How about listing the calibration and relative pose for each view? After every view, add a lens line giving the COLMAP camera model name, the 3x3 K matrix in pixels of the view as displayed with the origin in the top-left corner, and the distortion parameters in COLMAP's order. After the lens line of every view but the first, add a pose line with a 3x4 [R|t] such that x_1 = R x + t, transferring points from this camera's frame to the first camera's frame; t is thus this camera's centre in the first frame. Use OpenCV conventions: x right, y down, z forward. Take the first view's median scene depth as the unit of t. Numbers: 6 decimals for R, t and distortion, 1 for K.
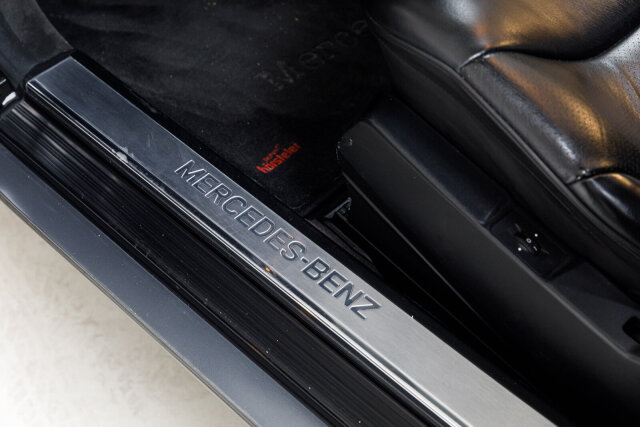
lens RADIAL K [[1174.9, 0, 319.6], [0, 1174.9, 213.1], [0, 0, 1]] dist [-0.034767, 0.000000]
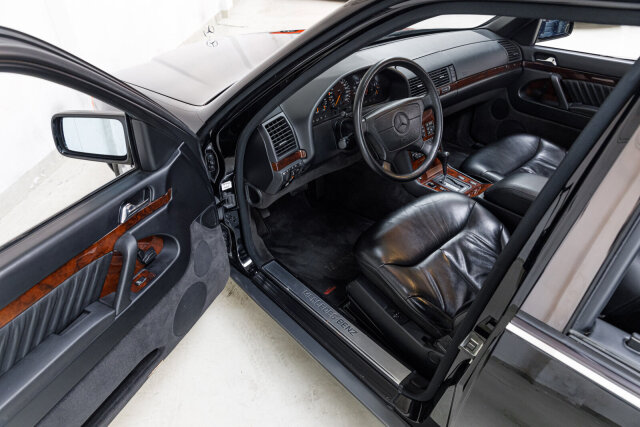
lens RADIAL K [[437.5, 0, 313.8], [0, 437.5, 210.4], [0, 0, 1]] dist [0.002810, 0.008384]
pose [[0.997612, 0.016174, -0.067140, 0.000846], [-0.030841, 0.974199, -0.223574, 0.017434], [0.061792, 0.225111, 0.972372, -0.408900]]
